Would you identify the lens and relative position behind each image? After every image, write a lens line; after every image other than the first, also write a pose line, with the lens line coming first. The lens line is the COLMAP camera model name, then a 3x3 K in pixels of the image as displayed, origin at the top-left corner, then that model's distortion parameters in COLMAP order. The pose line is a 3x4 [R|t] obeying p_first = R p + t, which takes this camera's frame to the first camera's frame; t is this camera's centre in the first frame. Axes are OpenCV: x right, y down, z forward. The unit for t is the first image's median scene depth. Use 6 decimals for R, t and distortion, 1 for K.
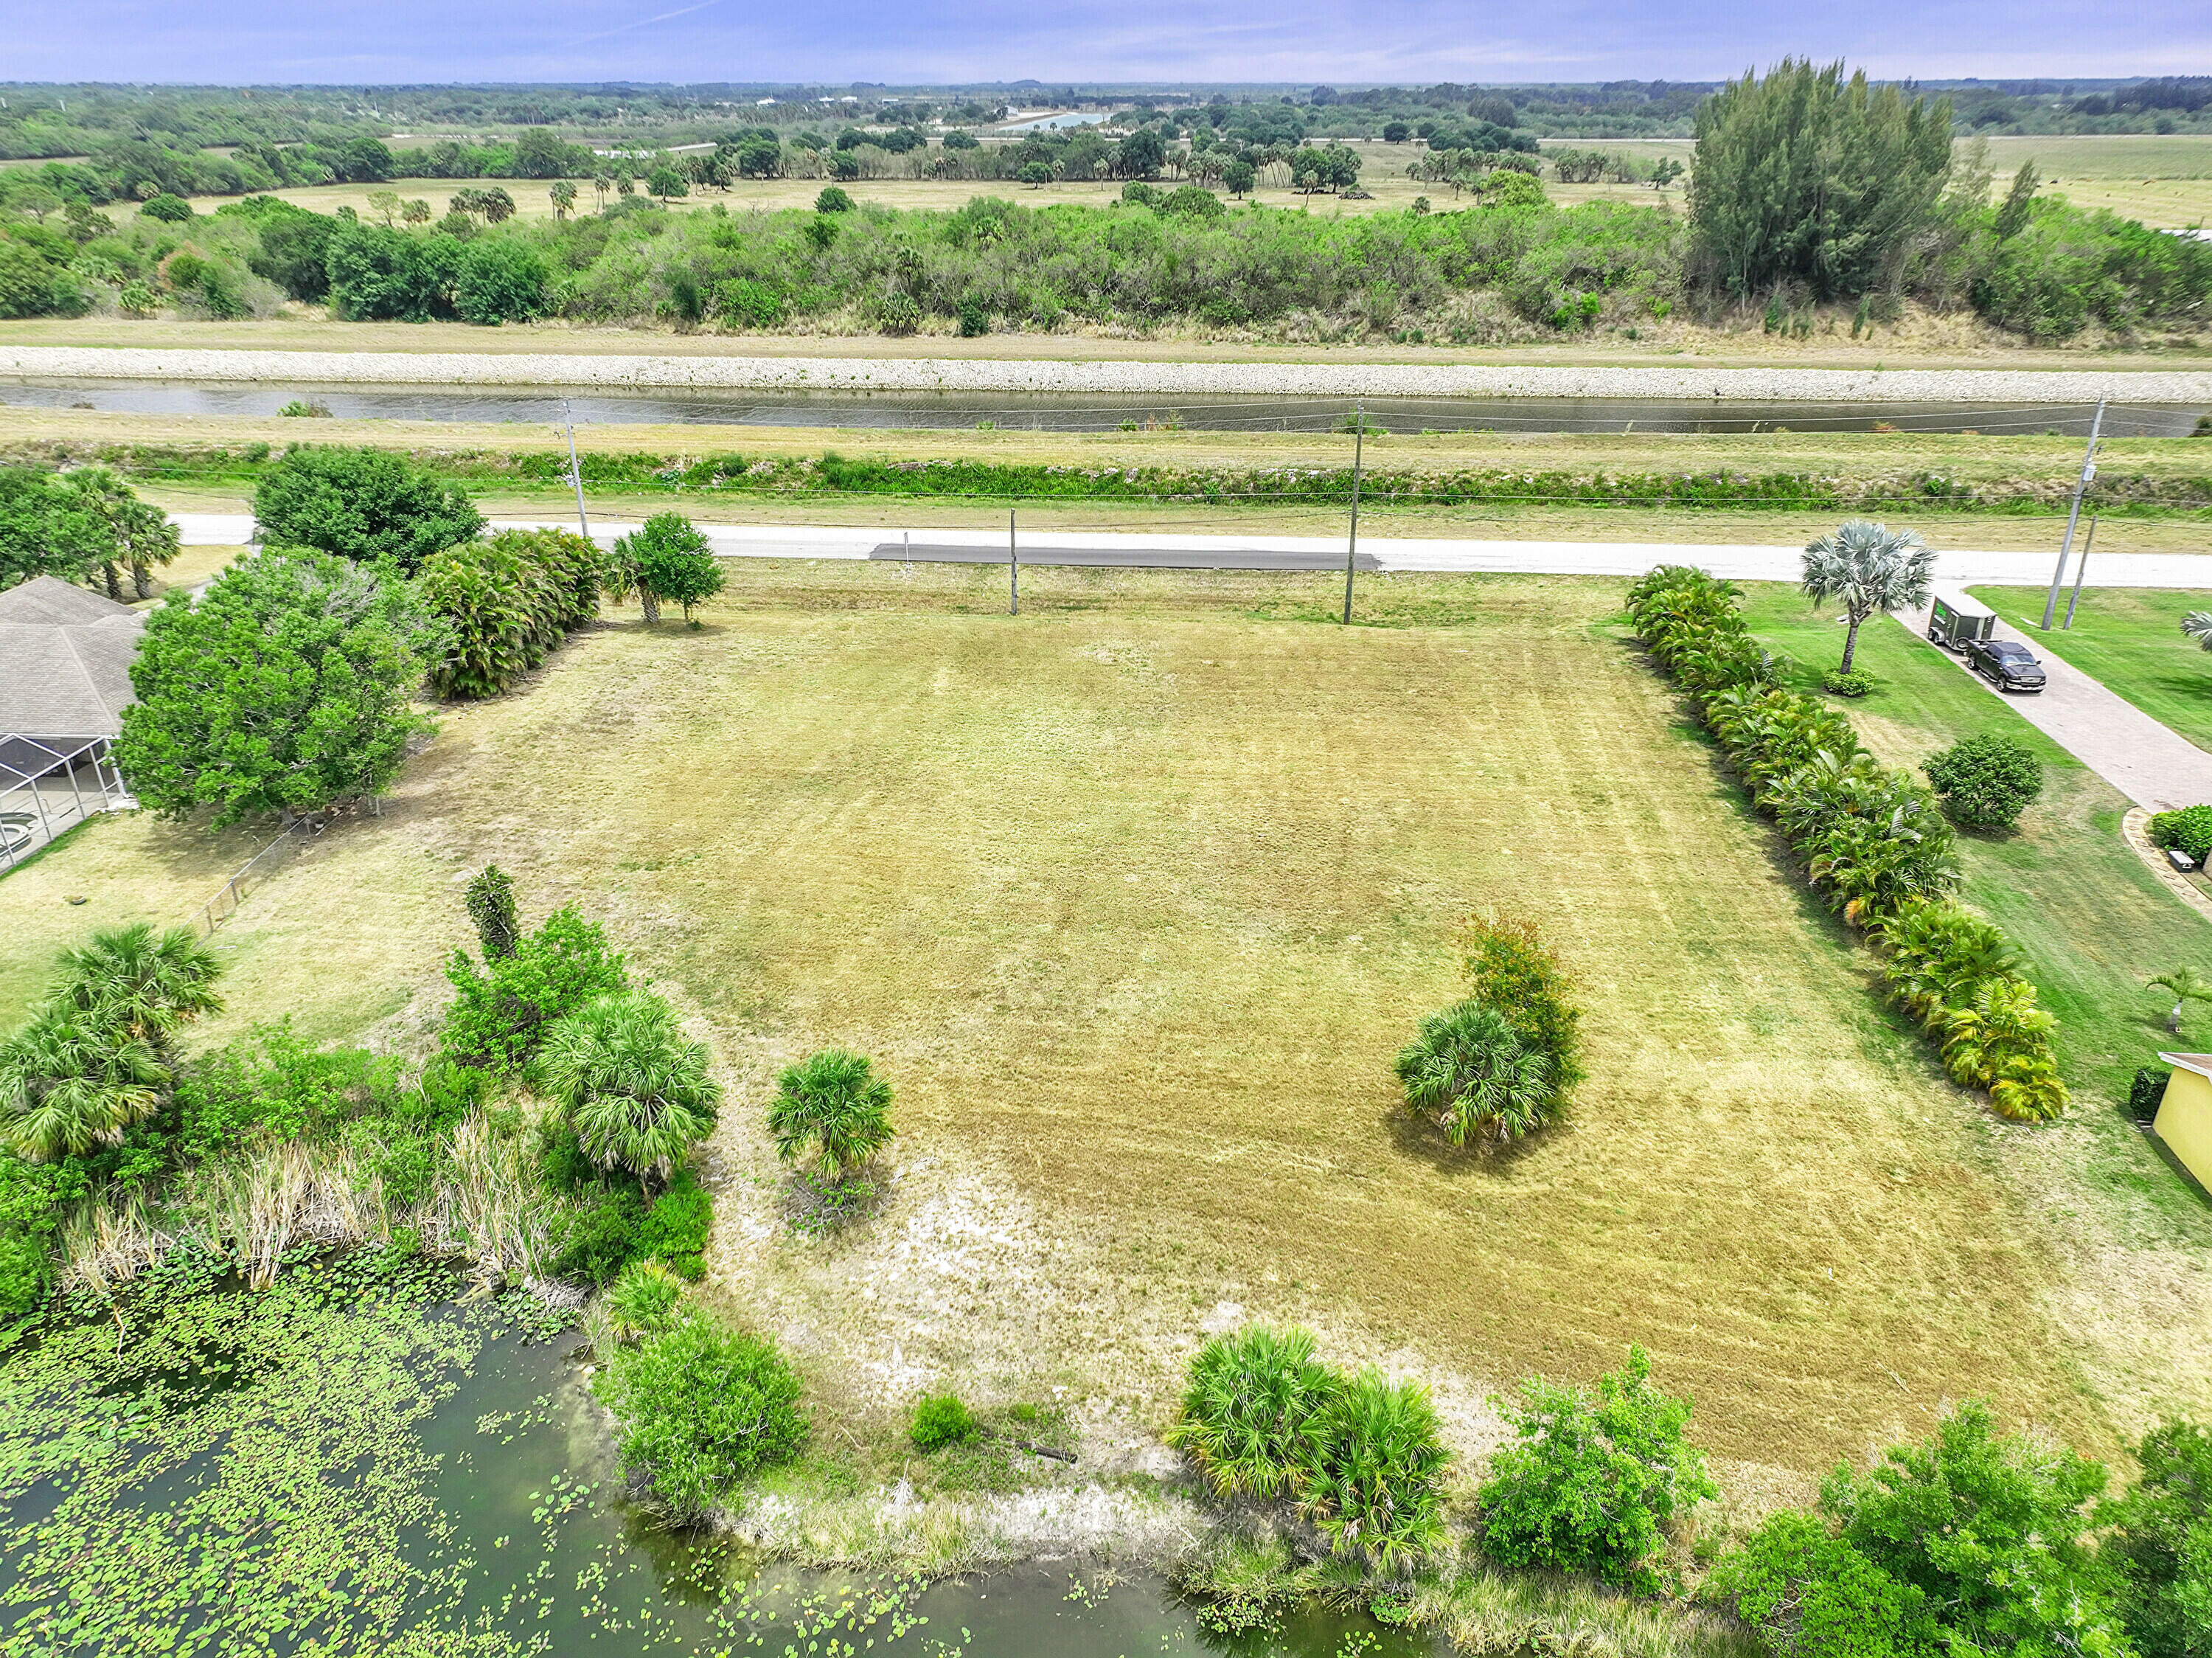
lens RADIAL K [[1553.3, 0, 1104.3], [0, 1553.3, 819.1], [0, 0, 1]] dist [-0.004142, 0.021091]
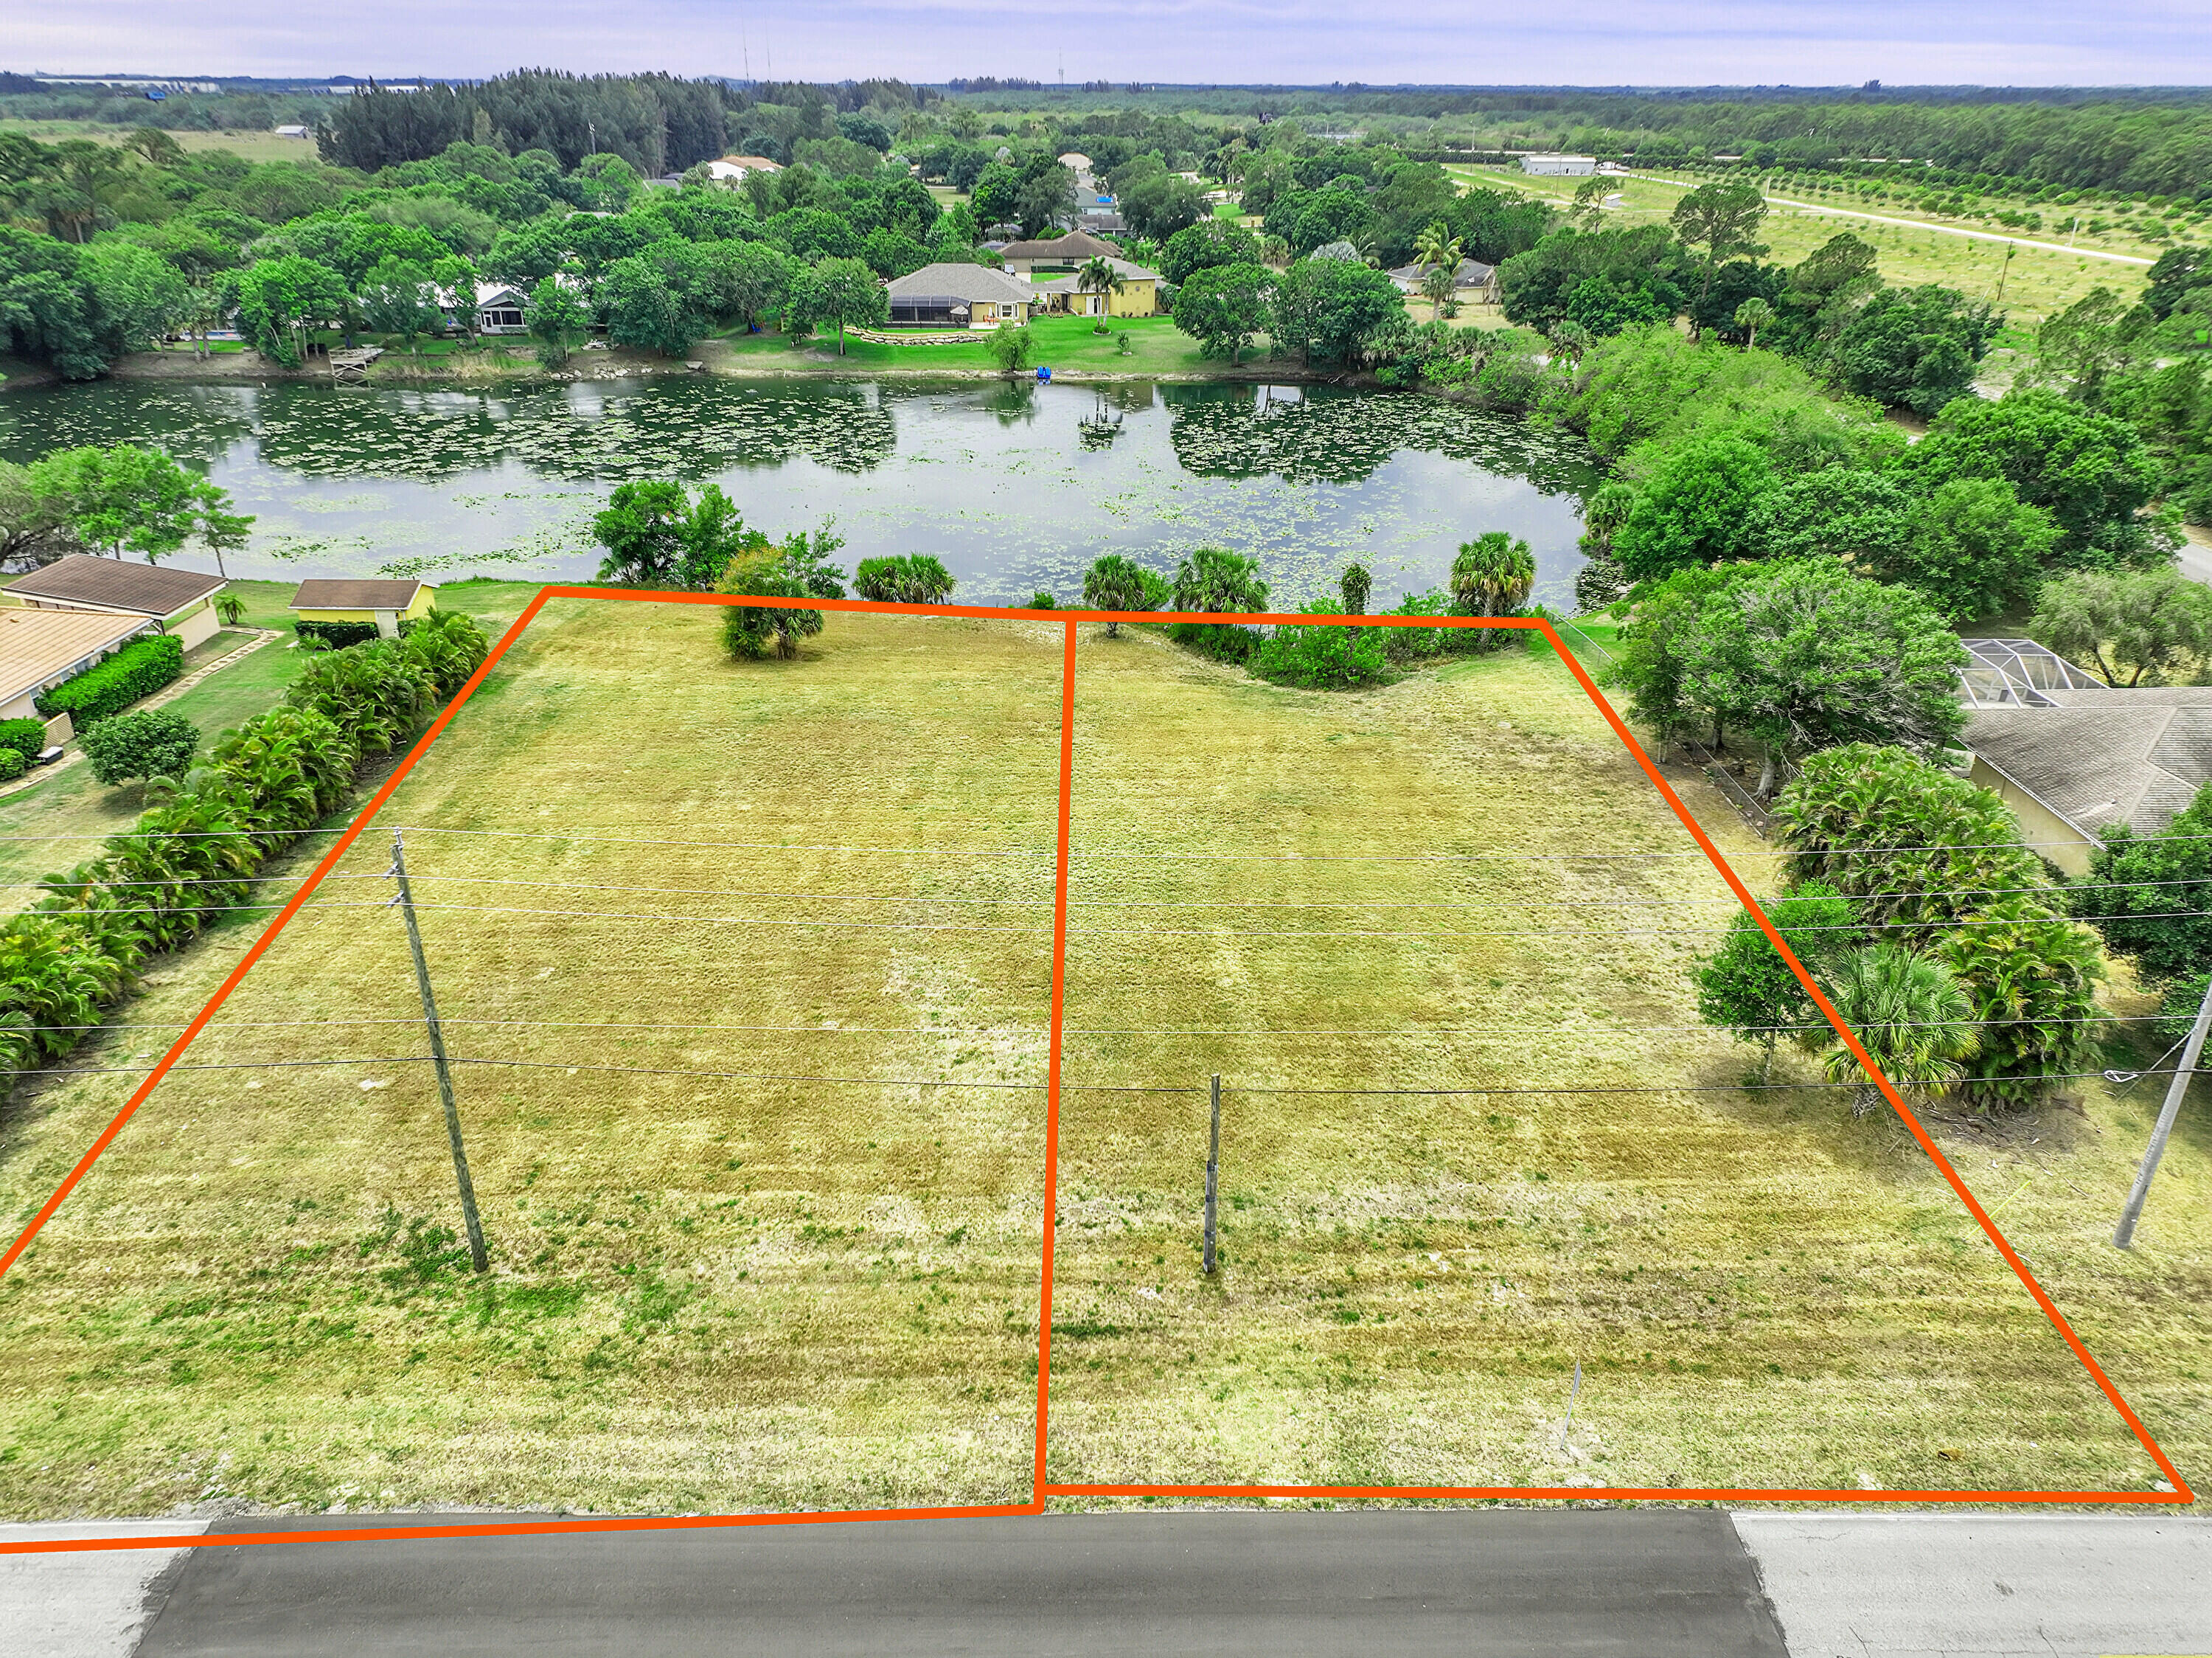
lens RADIAL K [[1553.3, 0, 1104.3], [0, 1553.3, 819.1], [0, 0, 1]] dist [-0.004142, 0.021091]
pose [[-0.996281, 0.034212, -0.079087, 0.002000], [-0.039630, 0.633064, 0.773084, -0.293517], [0.076516, 0.773343, -0.629354, 0.617547]]
